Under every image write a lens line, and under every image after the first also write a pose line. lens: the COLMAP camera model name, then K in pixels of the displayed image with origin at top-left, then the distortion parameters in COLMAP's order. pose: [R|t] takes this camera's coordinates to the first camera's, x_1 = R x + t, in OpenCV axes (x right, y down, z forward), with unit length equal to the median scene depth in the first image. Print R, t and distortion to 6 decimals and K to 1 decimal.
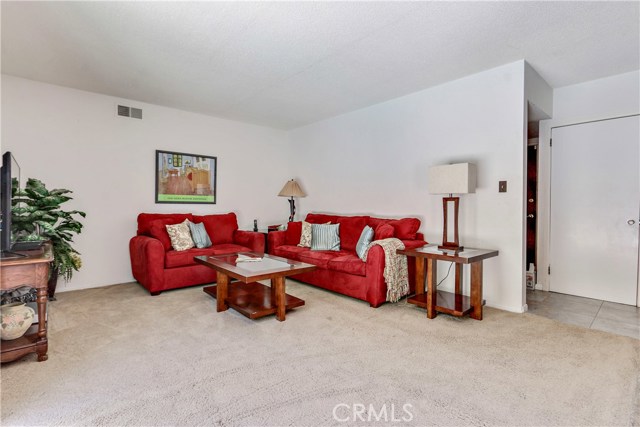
lens RADIAL K [[306.6, 0, 318.3], [0, 306.6, 210.2], [0, 0, 1]] dist [-0.001324, -0.020897]
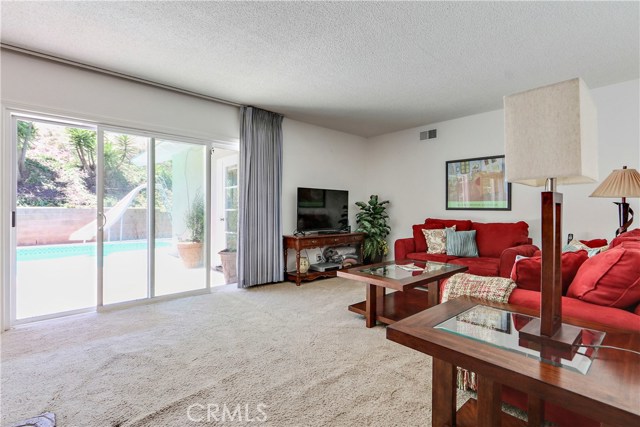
lens RADIAL K [[306.6, 0, 318.3], [0, 306.6, 210.2], [0, 0, 1]] dist [-0.001324, -0.020897]
pose [[0.010286, -0.008726, -0.999909, 0.539382], [-0.027343, 0.999586, -0.009005, 0.000705], [0.999573, 0.027433, 0.010043, 0.512344]]
